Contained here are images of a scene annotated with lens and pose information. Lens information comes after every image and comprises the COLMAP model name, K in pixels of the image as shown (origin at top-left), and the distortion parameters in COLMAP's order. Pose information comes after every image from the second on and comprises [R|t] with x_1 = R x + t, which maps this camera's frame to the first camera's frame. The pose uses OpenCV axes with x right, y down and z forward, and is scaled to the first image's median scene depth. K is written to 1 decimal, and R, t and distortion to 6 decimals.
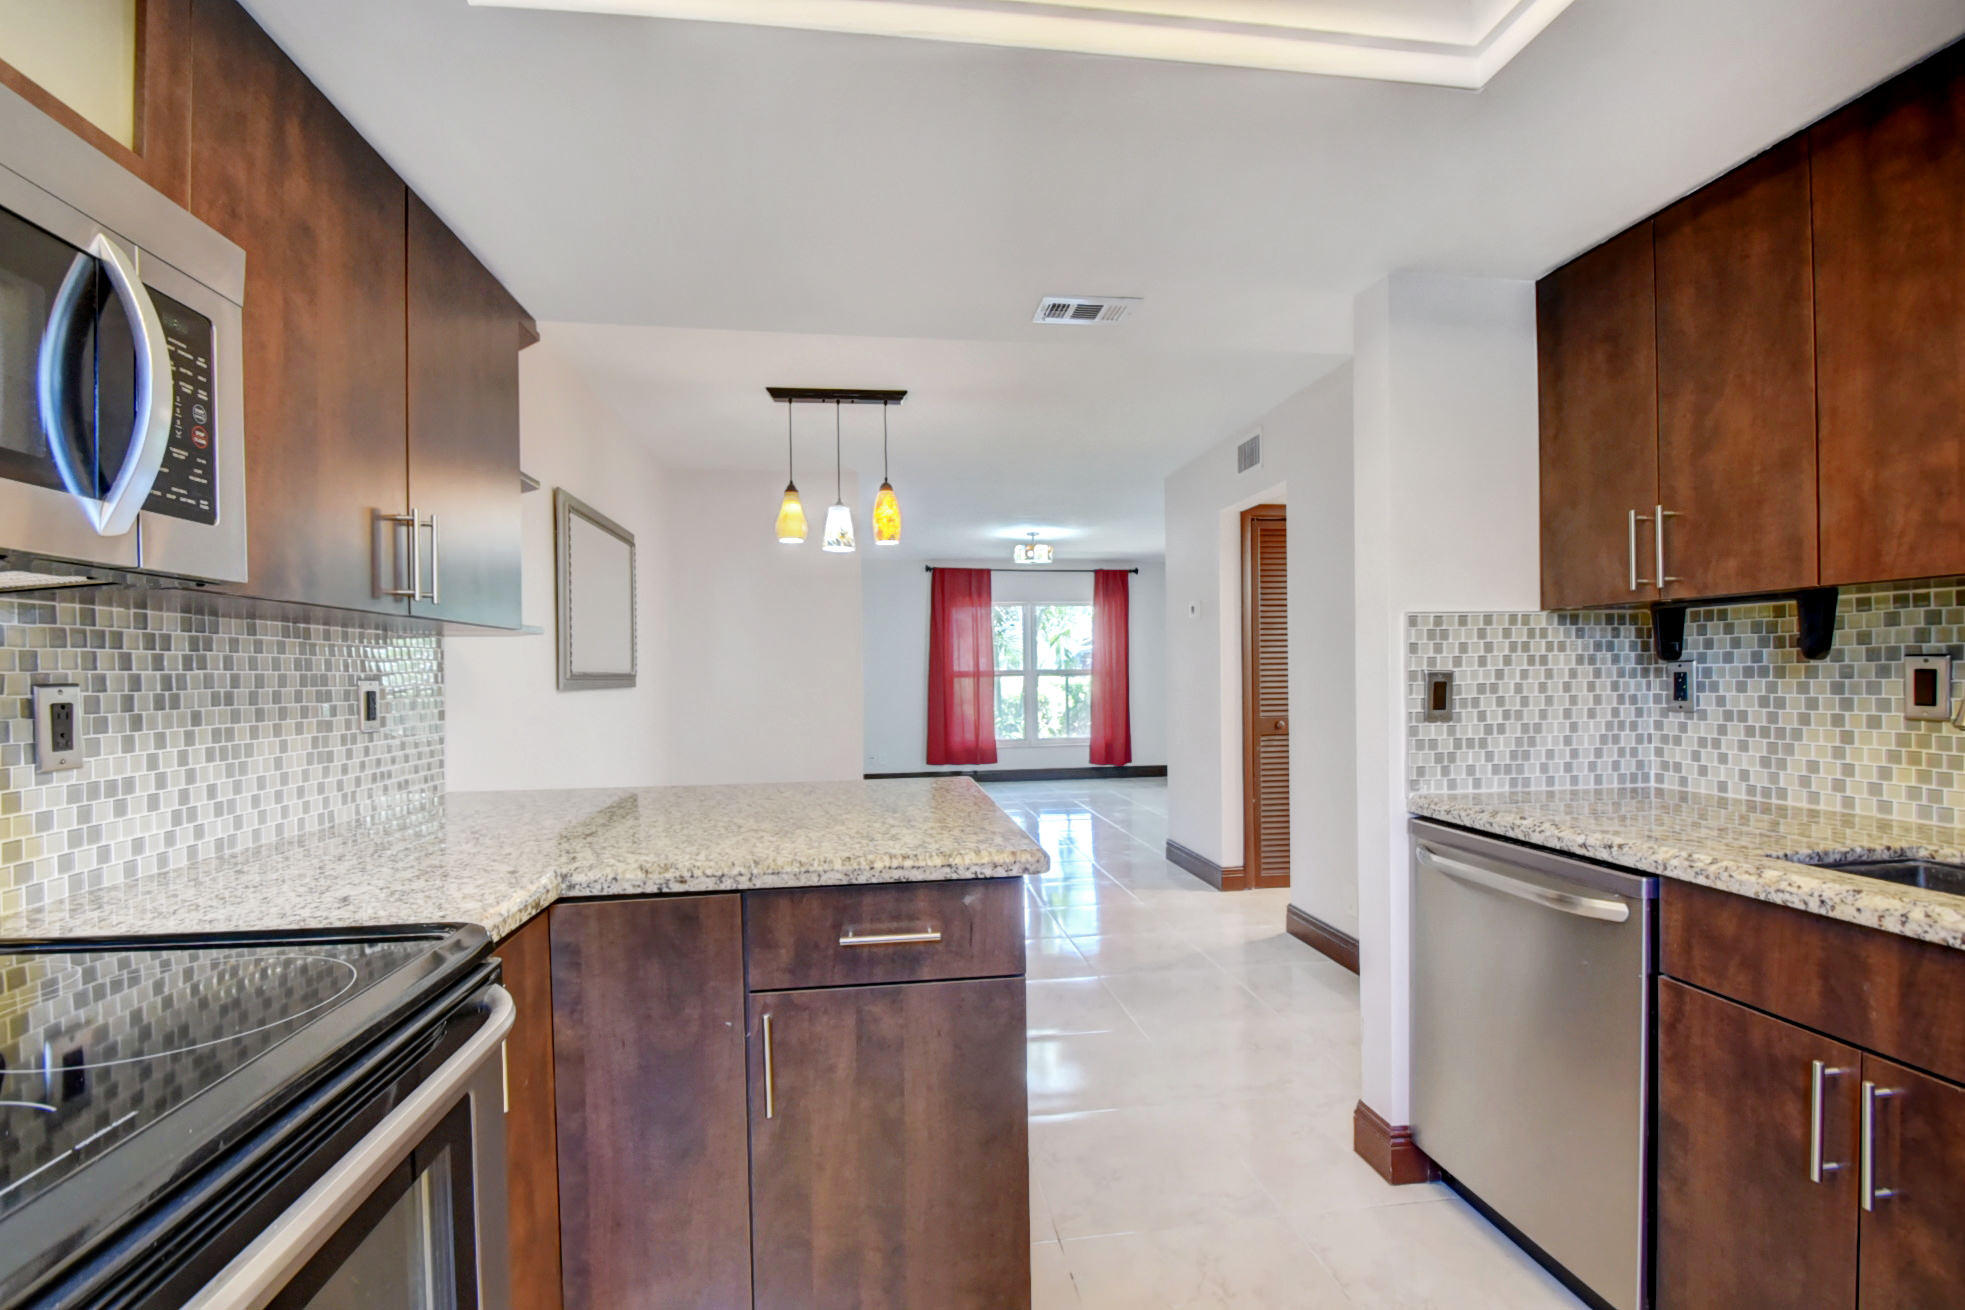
lens RADIAL K [[861.9, 0, 971.7], [0, 861.9, 679.0], [0, 0, 1]] dist [0.001274, -0.012190]
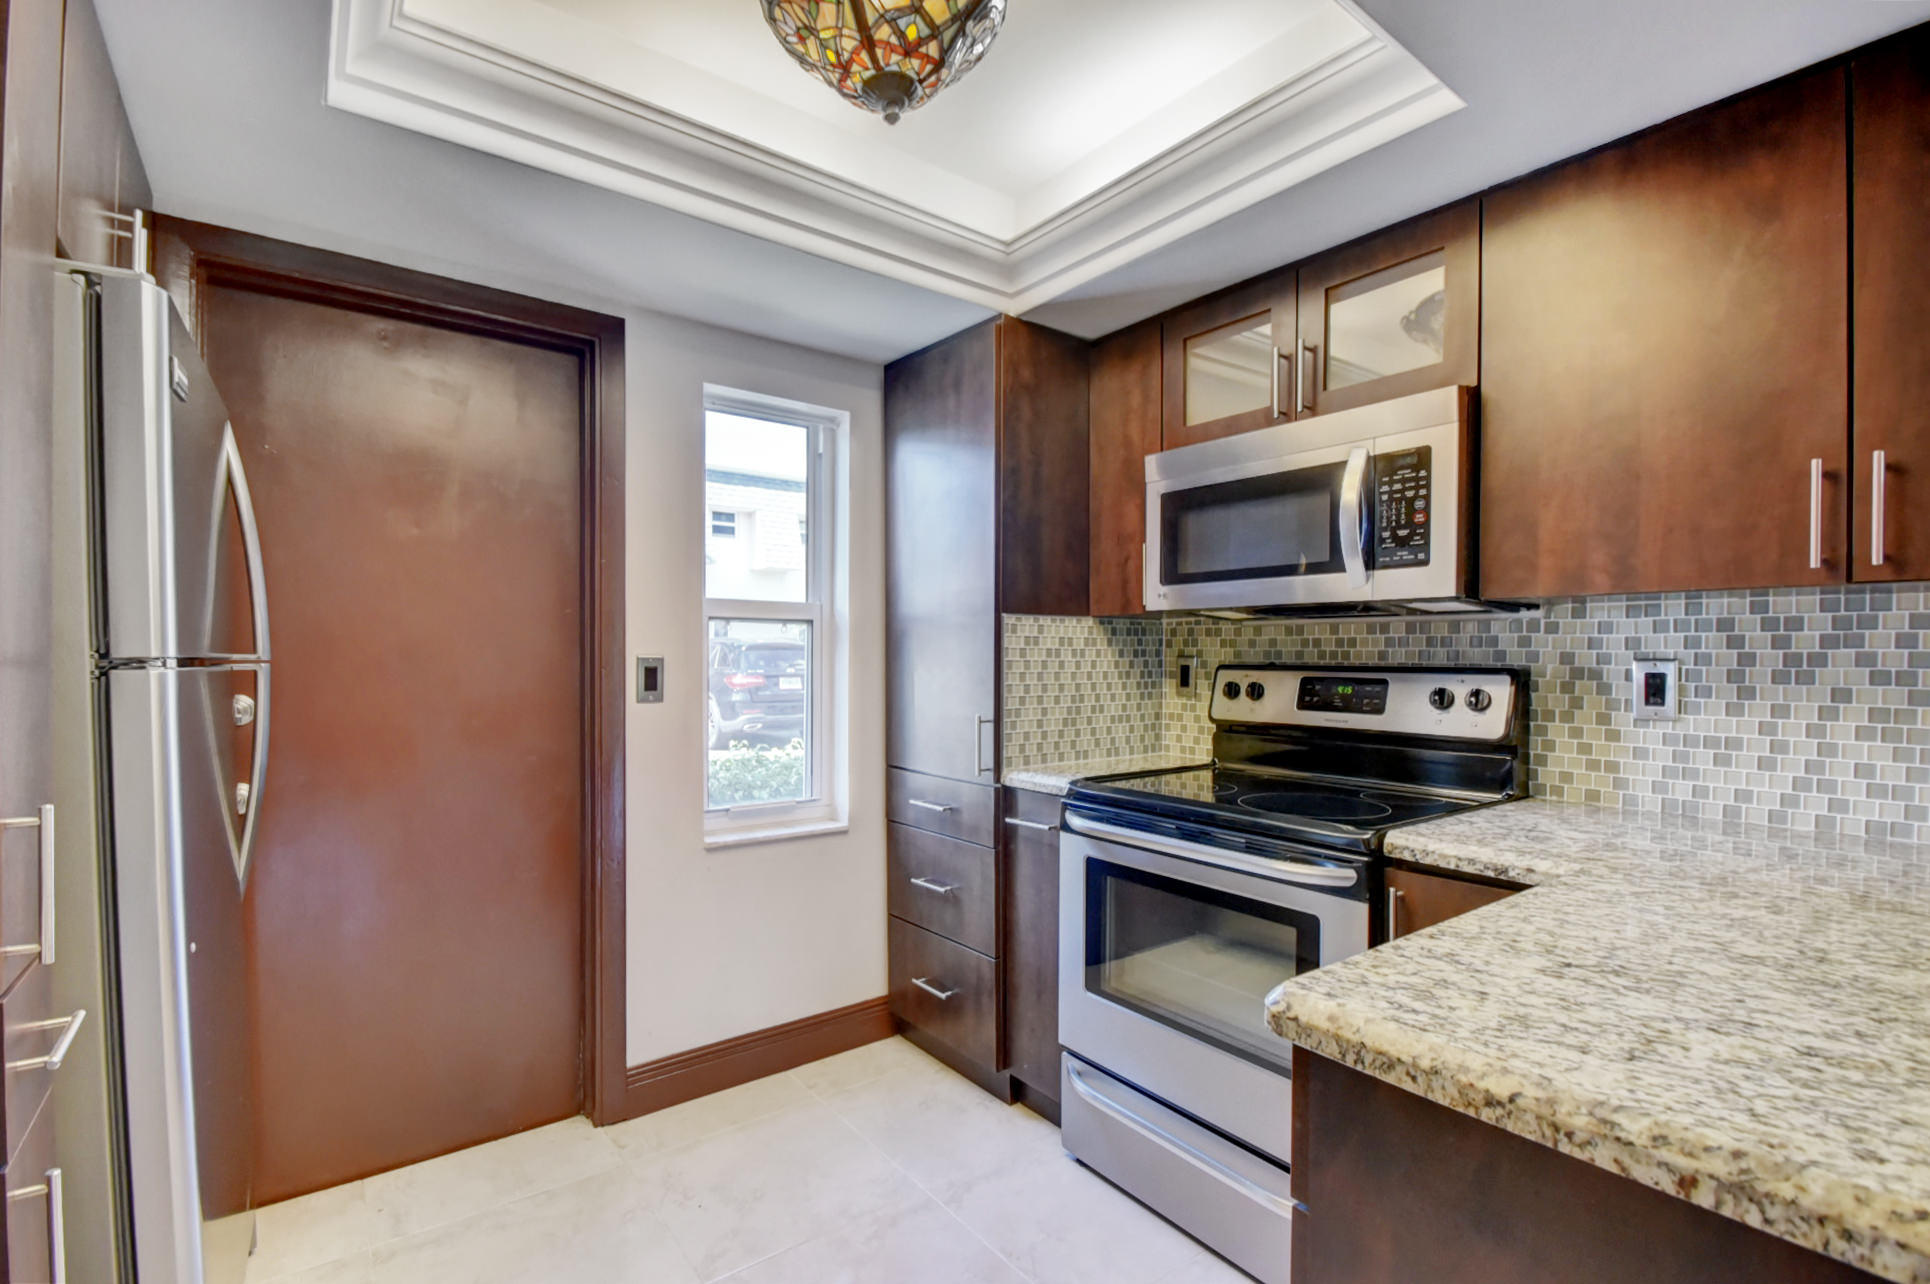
lens RADIAL K [[864.8, 0, 957.1], [0, 864.8, 667.8], [0, 0, 1]] dist [0.007355, -0.013304]
pose [[-0.867394, 0.018032, -0.497296, 0.520668], [0.004215, 0.999574, 0.028893, -0.020994], [0.497605, 0.022966, -0.867100, 1.352161]]
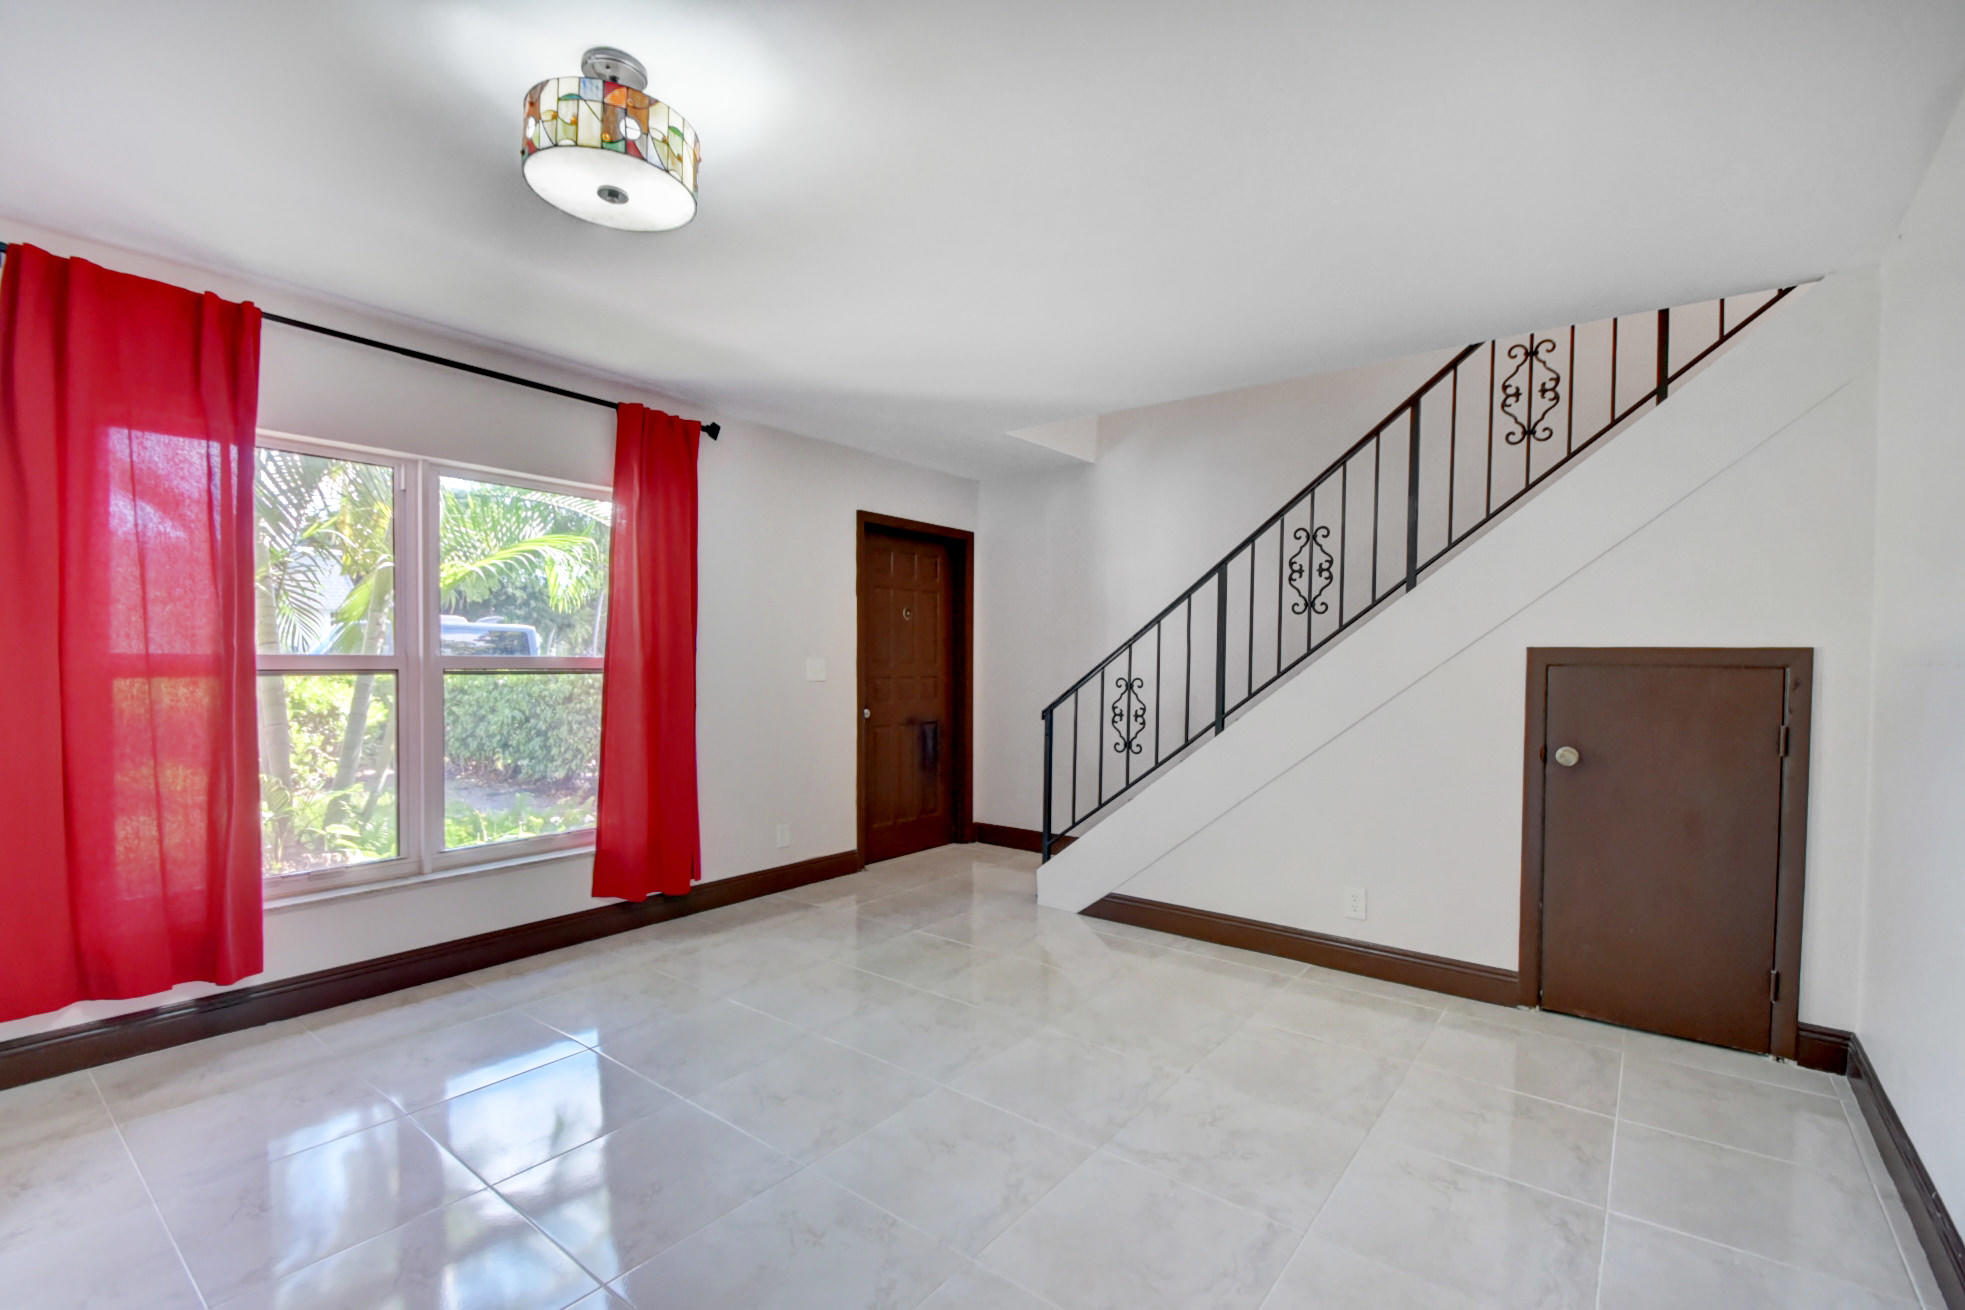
lens RADIAL K [[880.5, 0, 974.4], [0, 880.5, 681.3], [0, 0, 1]] dist [0.007355, -0.013304]
pose [[0.710788, 0.005978, 0.703380, -0.148128], [-0.014658, 0.999873, 0.006315, -0.040411], [-0.703253, -0.014799, 0.710786, 4.003628]]
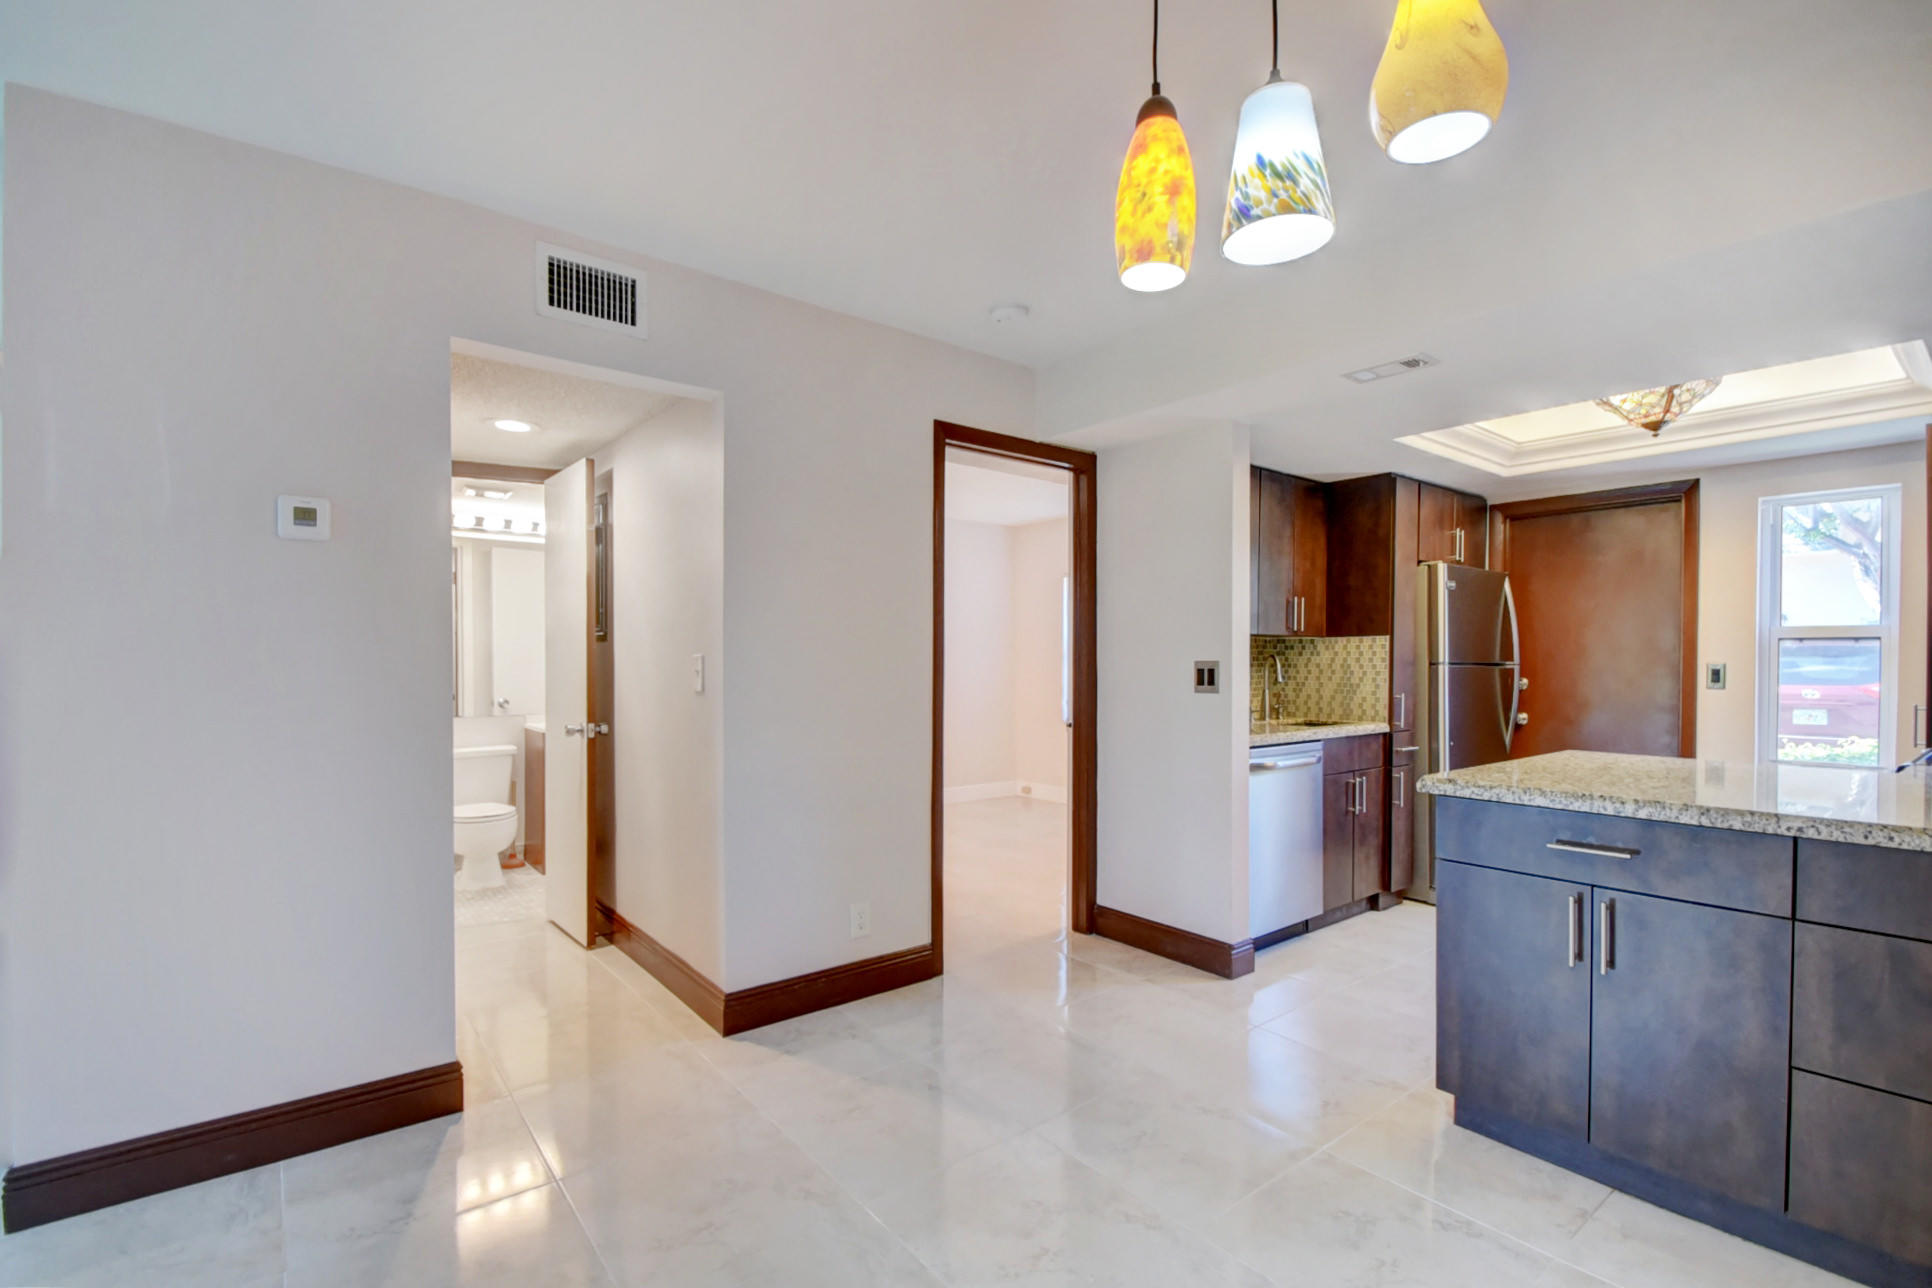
lens RADIAL K [[865.7, 0, 958.1], [0, 865.7, 669.8], [0, 0, 1]] dist [0.007355, -0.013304]
pose [[-0.511468, 0.005094, 0.859287, -0.919146], [0.012129, 0.999926, 0.001292, -0.009388], [-0.859217, 0.011083, -0.511492, 3.223649]]
